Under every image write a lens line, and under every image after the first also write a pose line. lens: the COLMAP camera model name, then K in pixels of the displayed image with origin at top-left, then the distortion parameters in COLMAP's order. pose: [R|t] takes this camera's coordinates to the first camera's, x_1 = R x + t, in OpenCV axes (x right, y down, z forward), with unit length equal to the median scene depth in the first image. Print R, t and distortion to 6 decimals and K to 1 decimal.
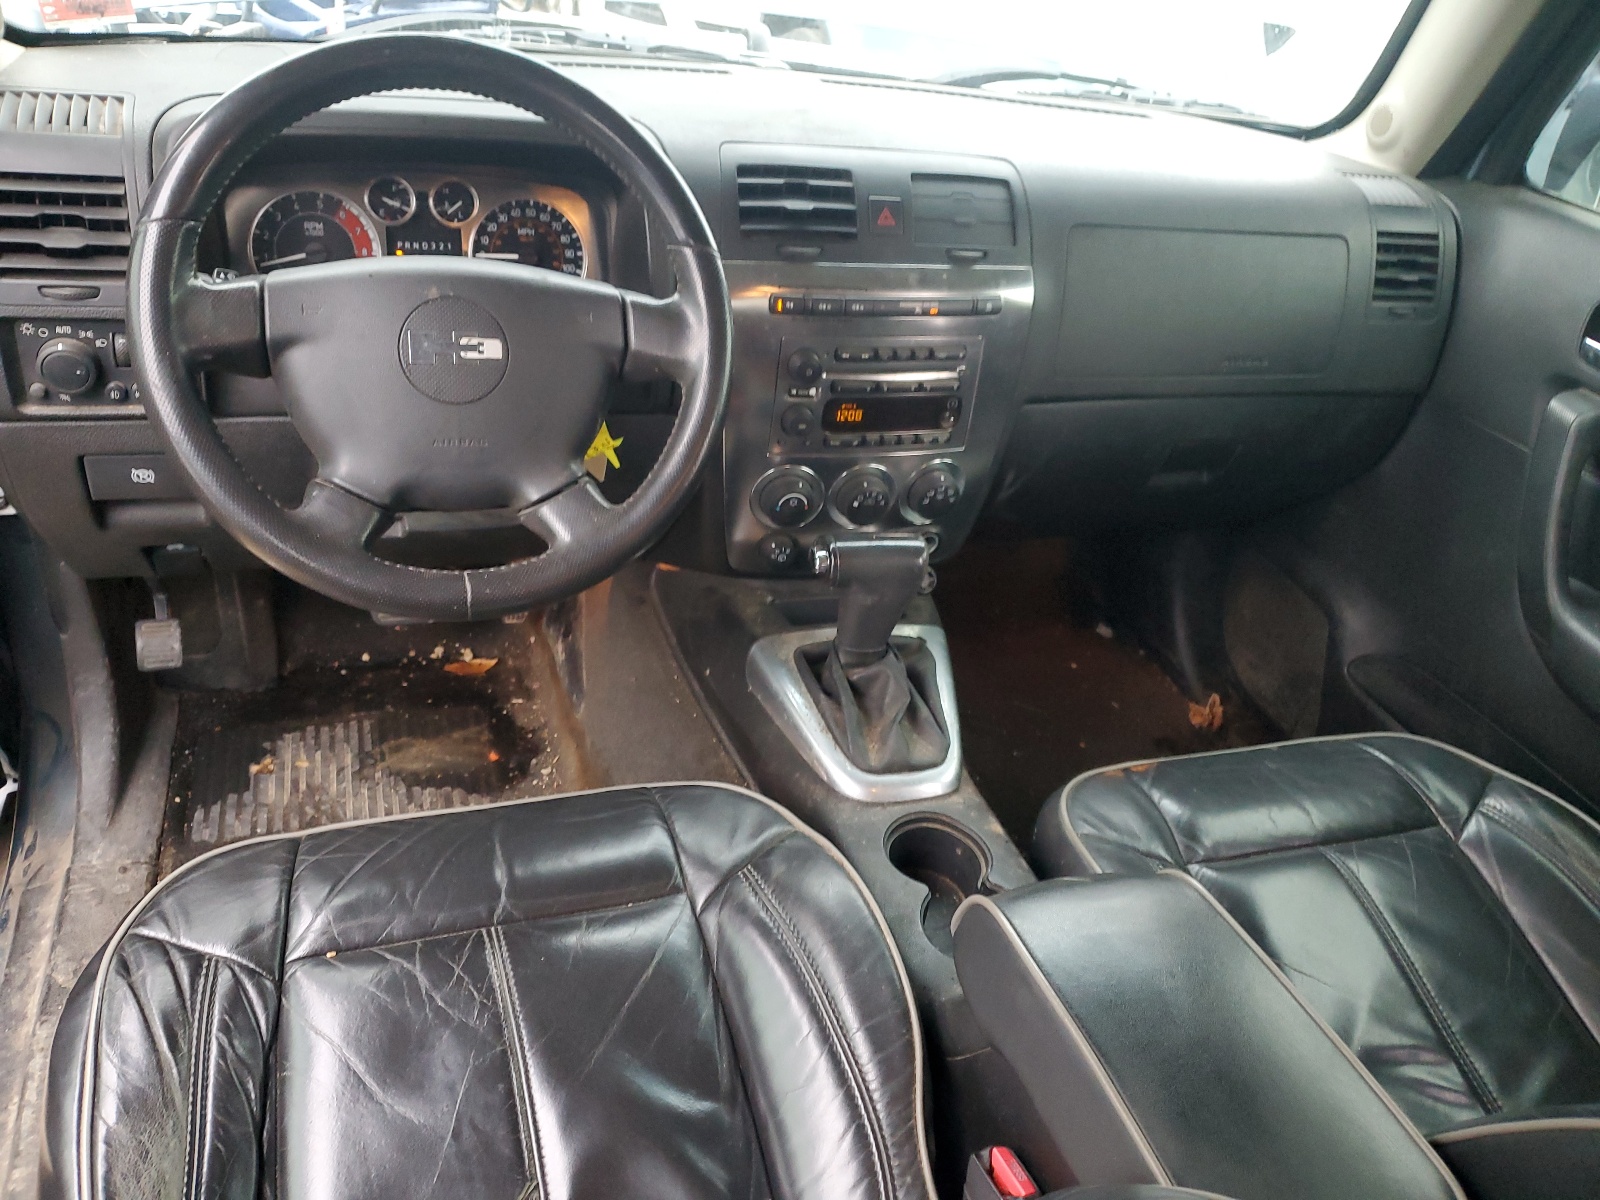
lens RADIAL K [[1222.6, 0, 791.5], [0, 1222.6, 604.2], [0, 0, 1]] dist [0.000991, -0.005247]
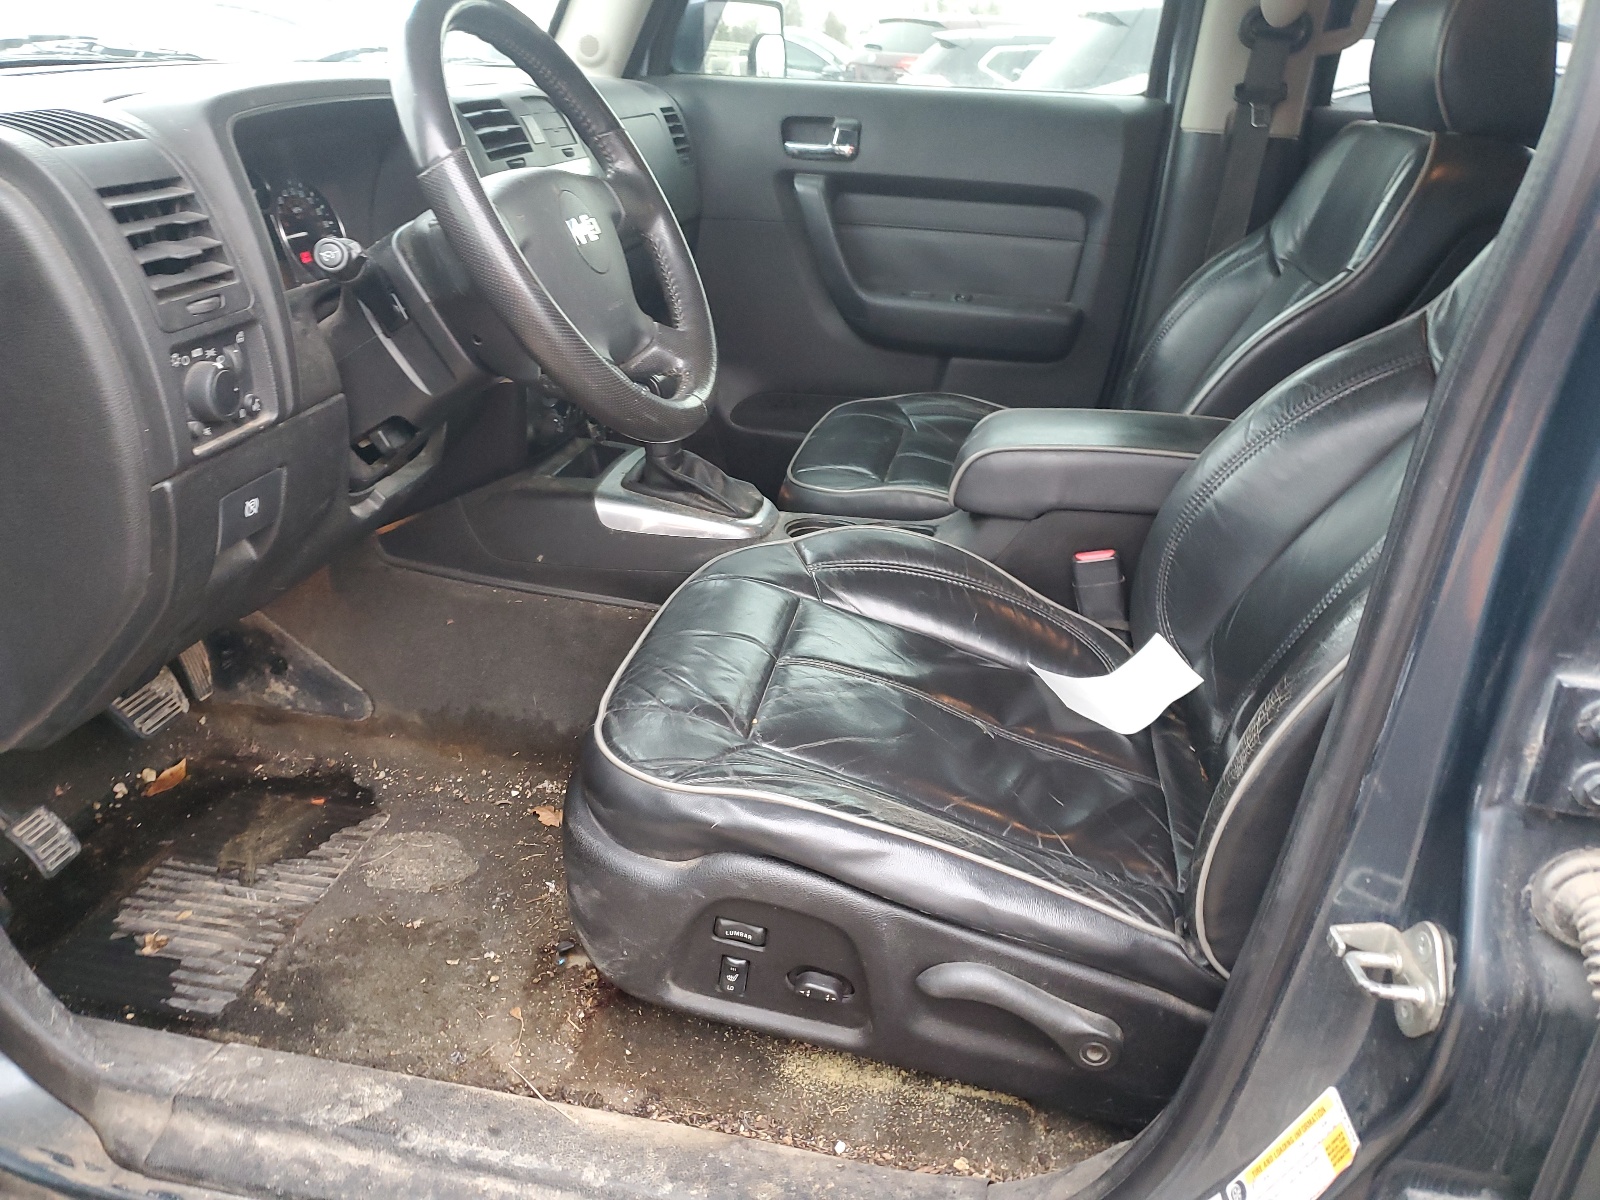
lens RADIAL K [[1222.6, 0, 801.1], [0, 1222.6, 600.5], [0, 0, 1]] dist [0.000991, -0.005247]
pose [[0.489007, -0.455183, 0.744097, -1.231608], [0.476260, 0.854001, 0.209425, -0.049577], [-0.730786, 0.251974, 0.634398, 0.167366]]
